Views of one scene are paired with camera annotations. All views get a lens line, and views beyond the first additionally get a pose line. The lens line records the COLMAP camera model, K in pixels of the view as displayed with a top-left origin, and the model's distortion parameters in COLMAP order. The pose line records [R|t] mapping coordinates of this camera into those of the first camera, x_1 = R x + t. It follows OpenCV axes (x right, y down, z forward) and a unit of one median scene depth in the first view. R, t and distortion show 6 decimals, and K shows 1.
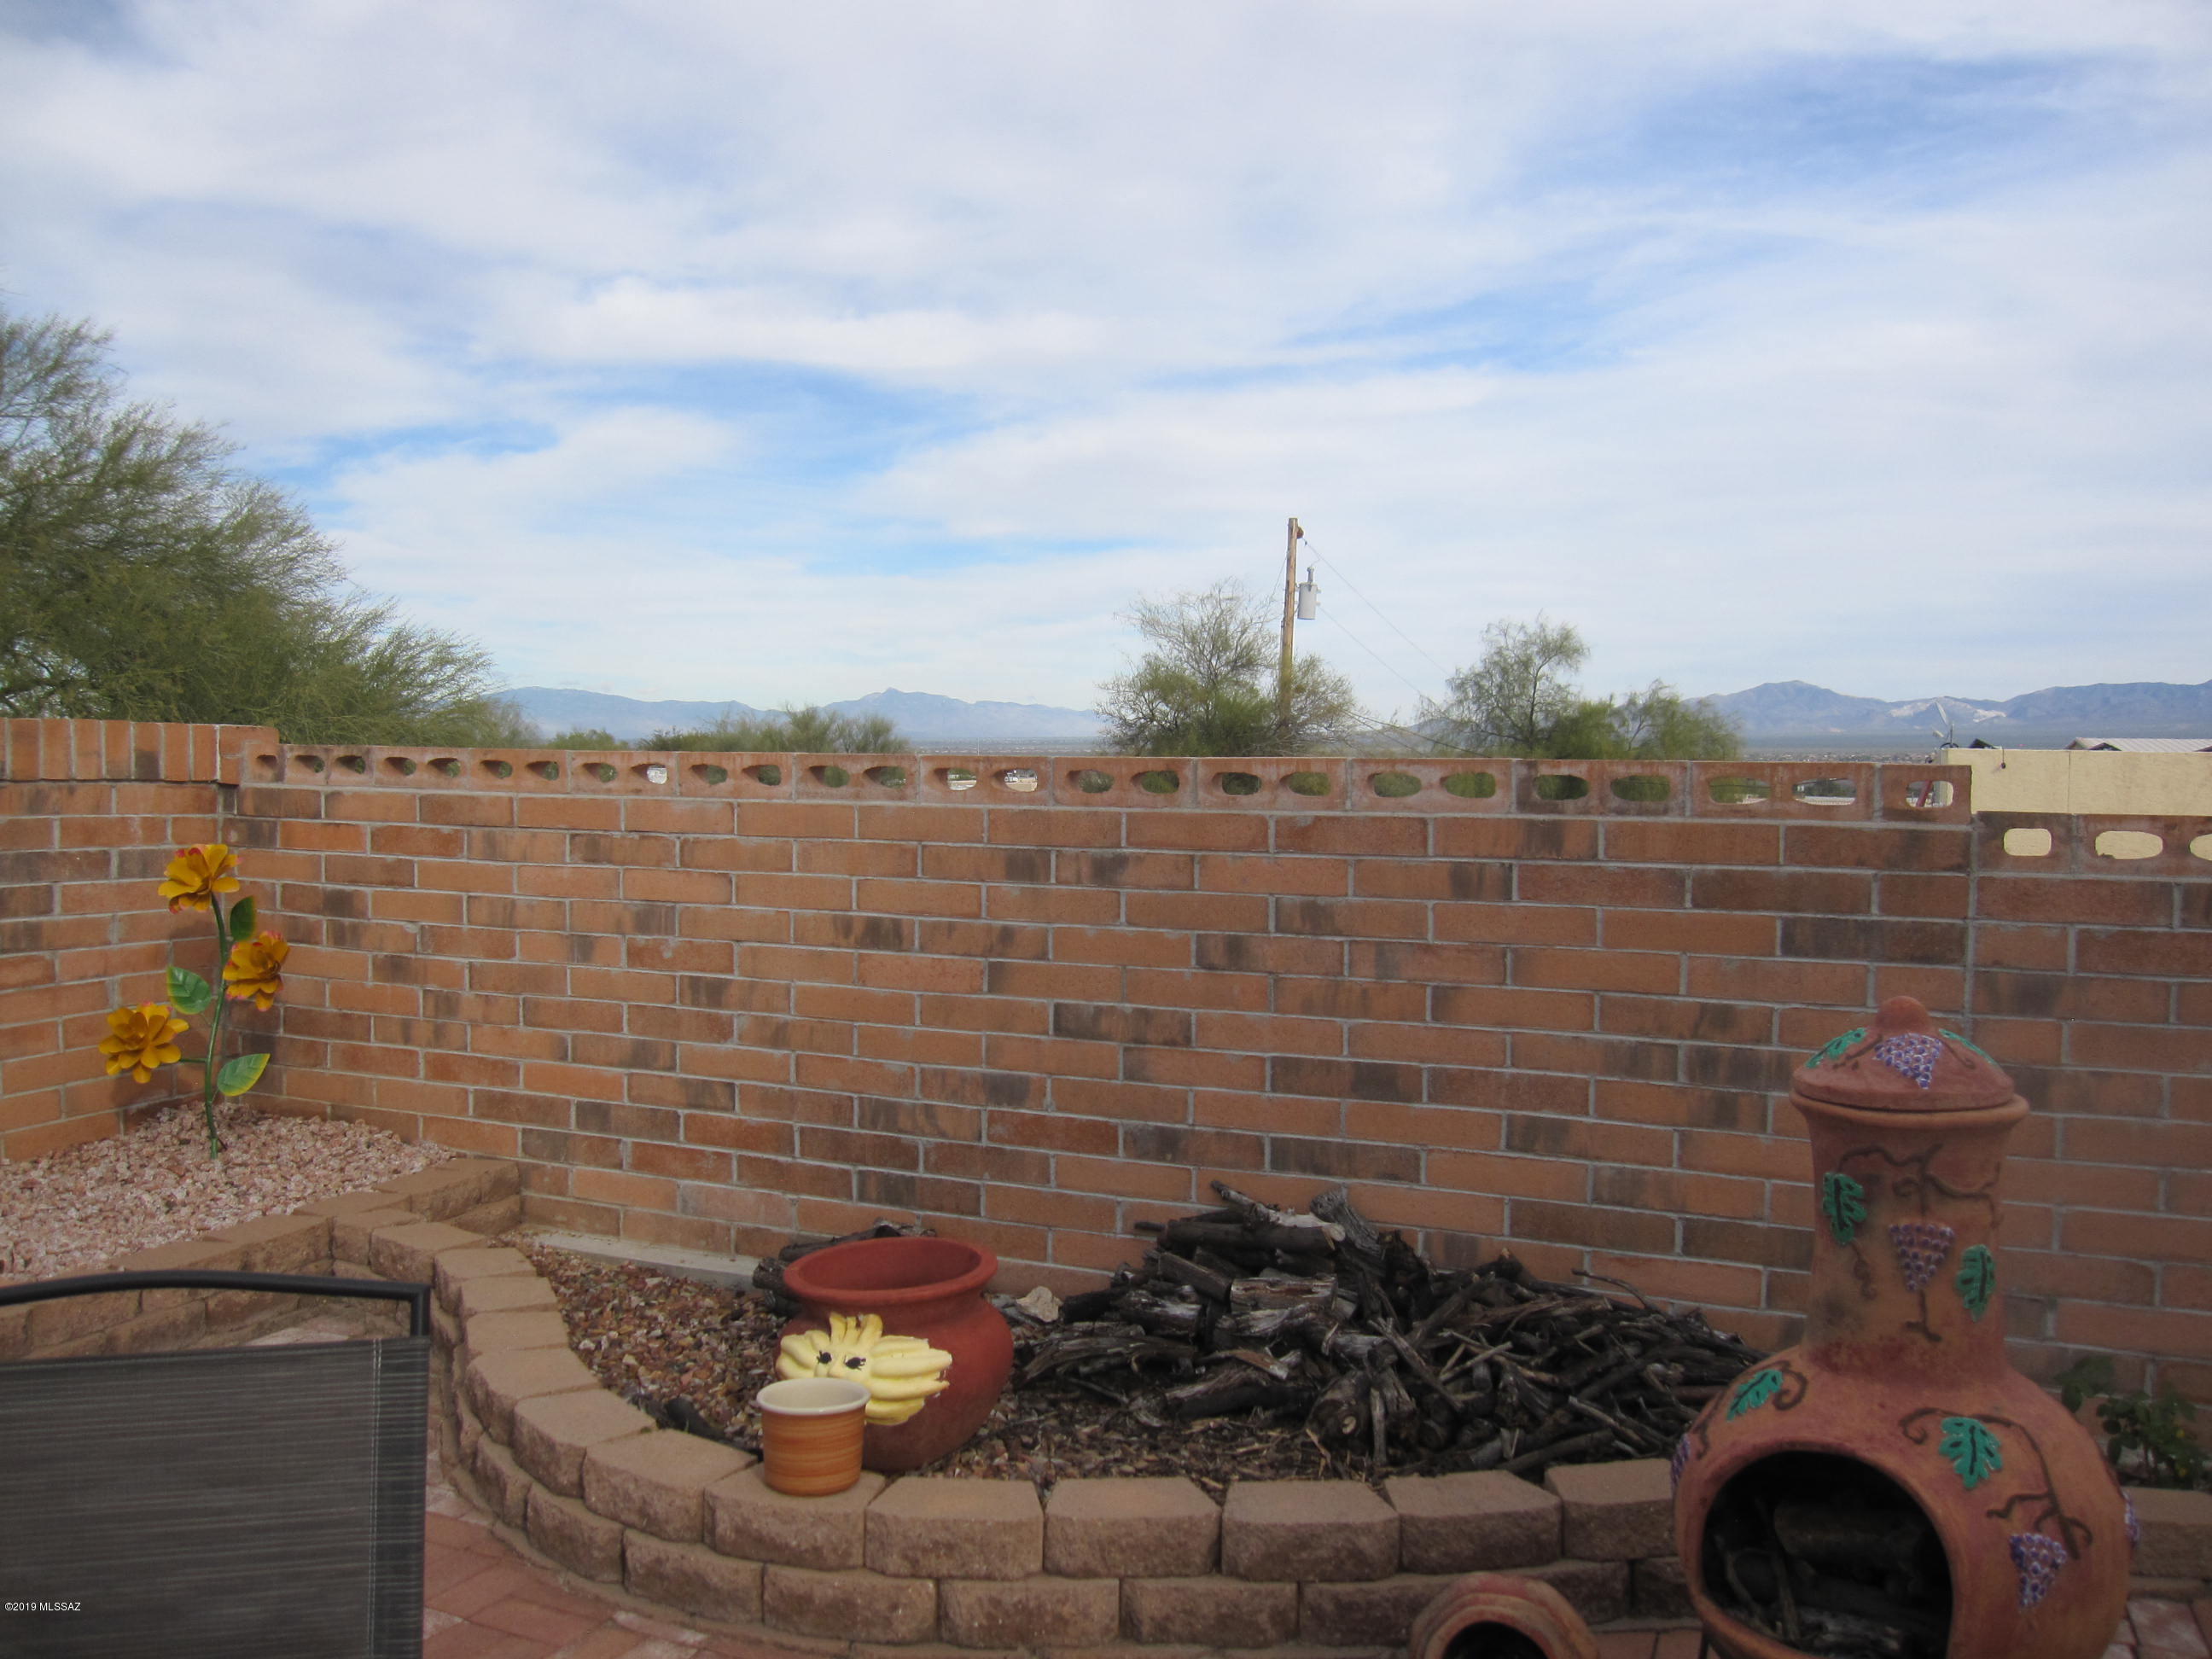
lens RADIAL K [[1836.1, 0, 1106.0], [0, 1836.1, 829.5], [0, 0, 1]] dist [-0.087291, 0.062268]
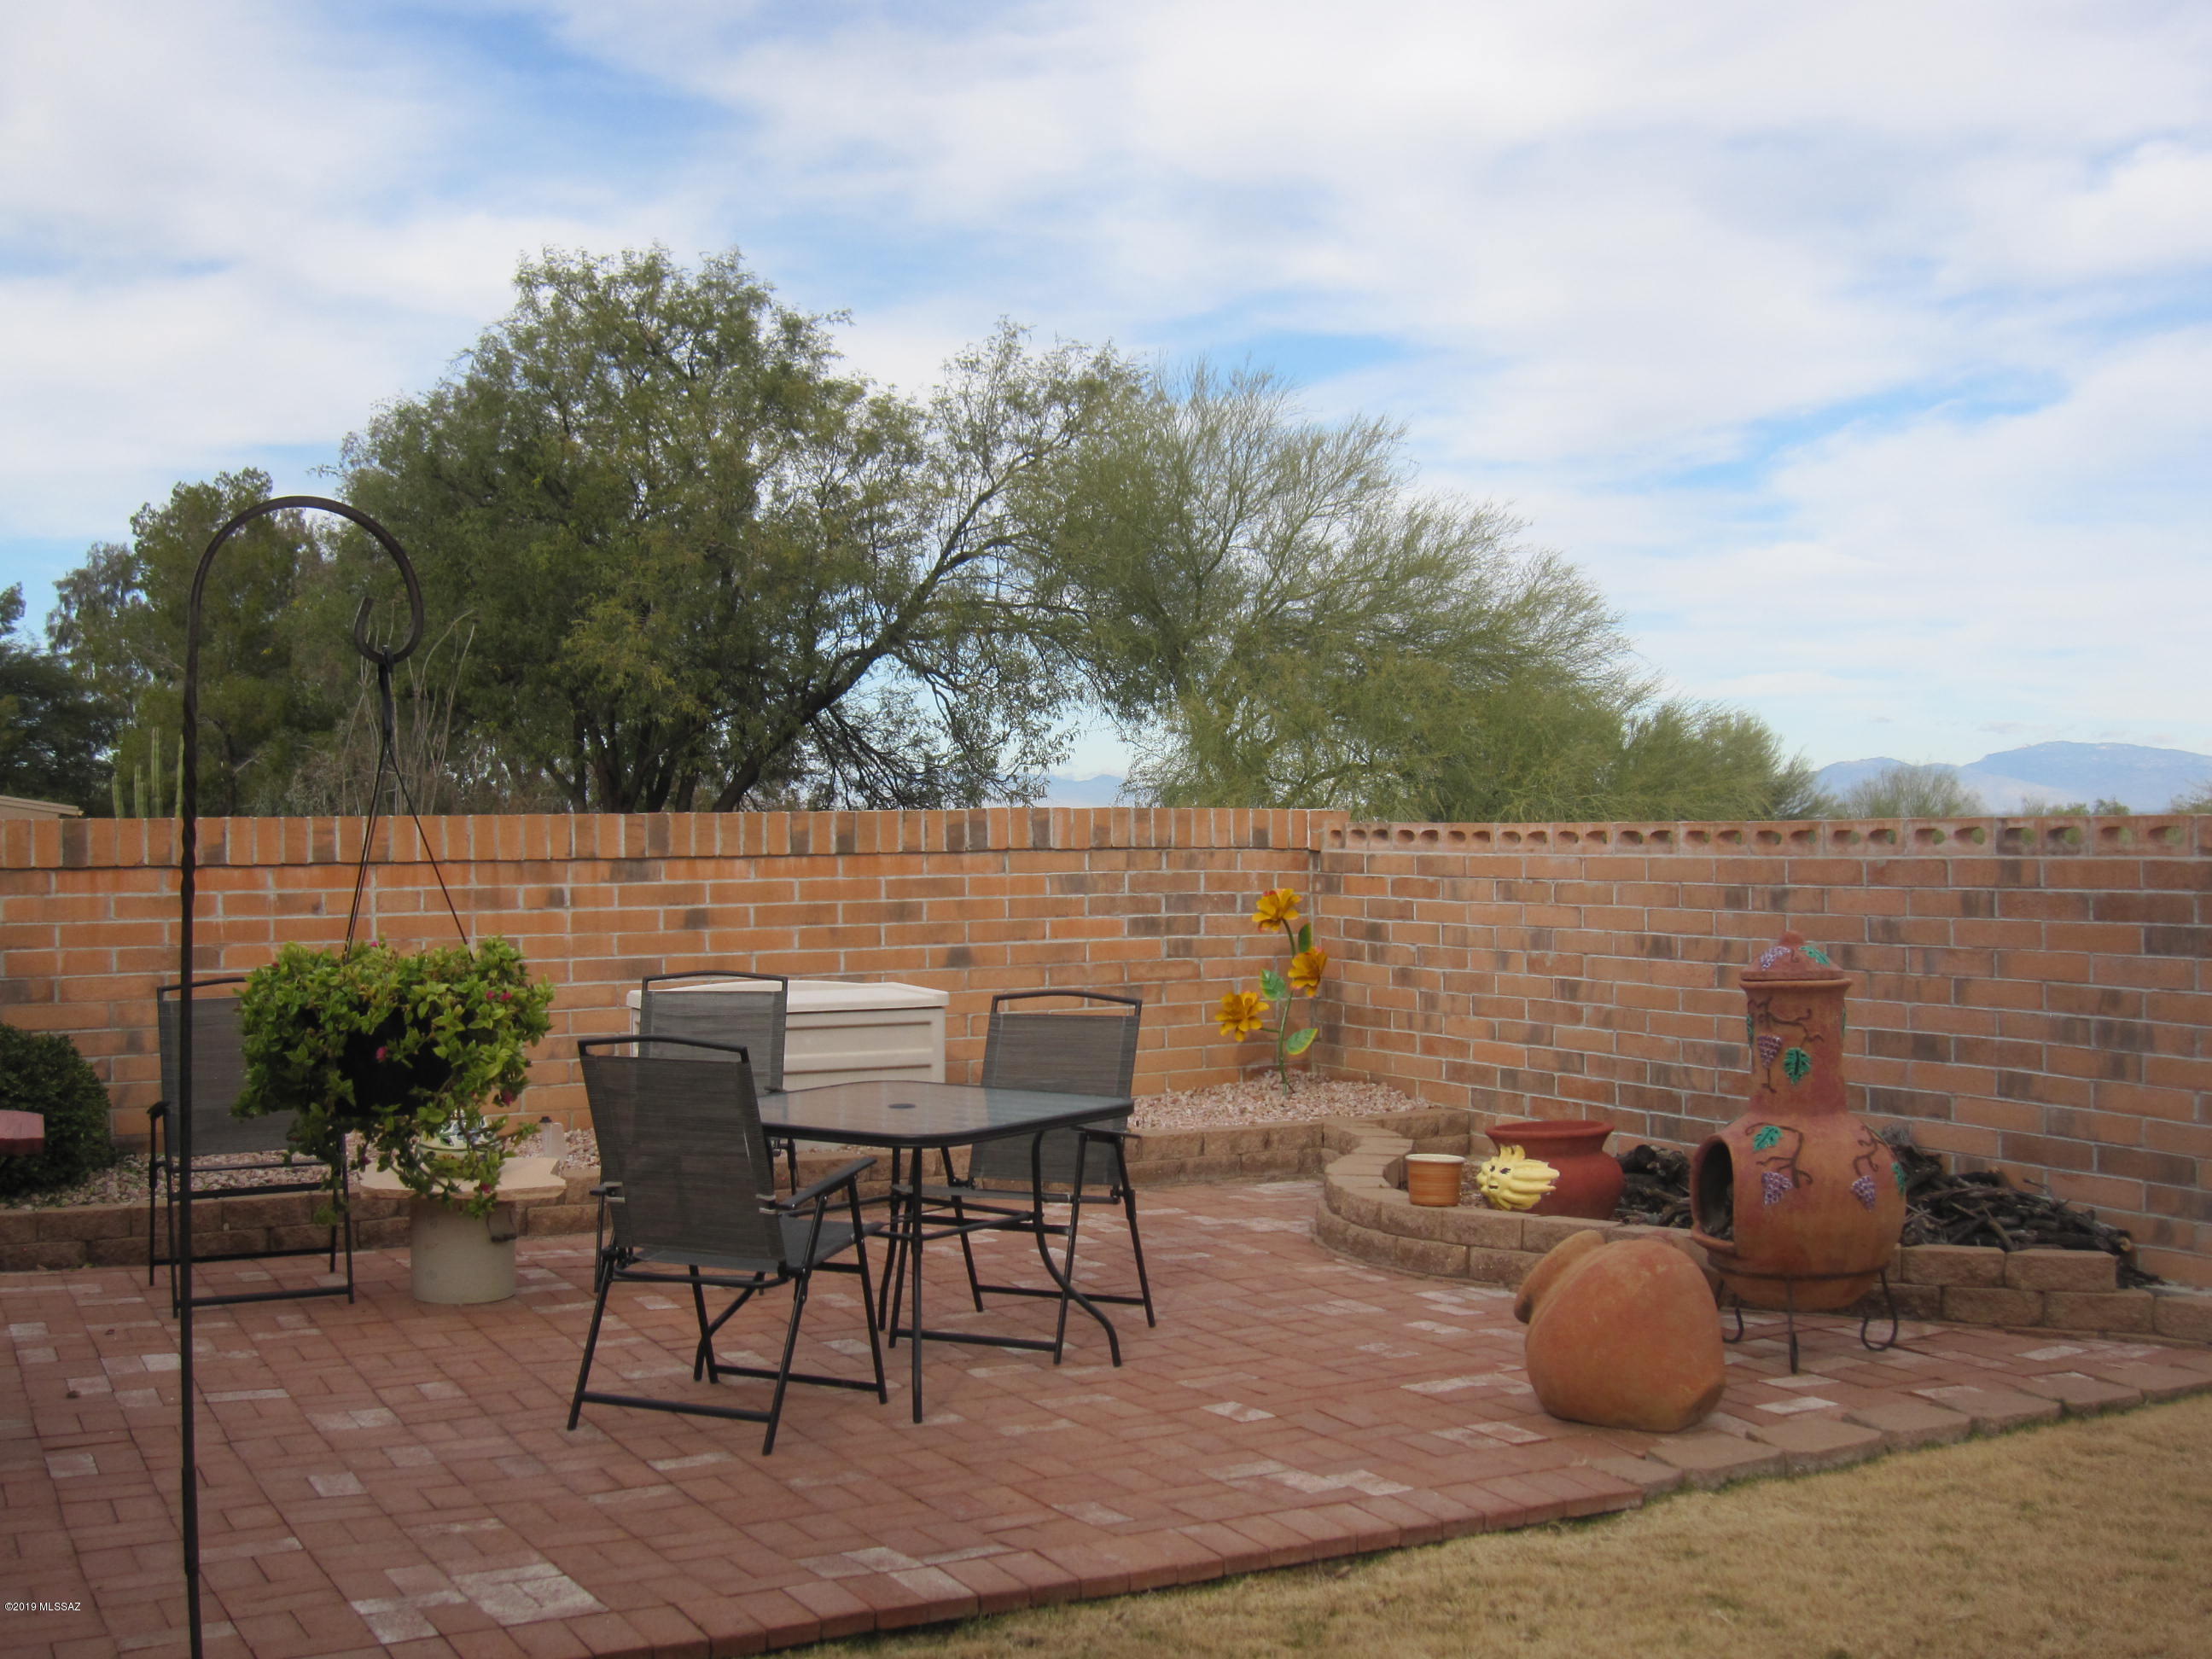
lens RADIAL K [[2529.1, 0, 1106.0], [0, 2529.1, 829.5], [0, 0, 1]] dist [-0.097680, -0.011976]
pose [[0.778100, -0.016149, -0.627933, 0.734397], [-0.011468, 0.999138, -0.039906, 0.045811], [0.628036, 0.038252, 0.777244, -0.761958]]
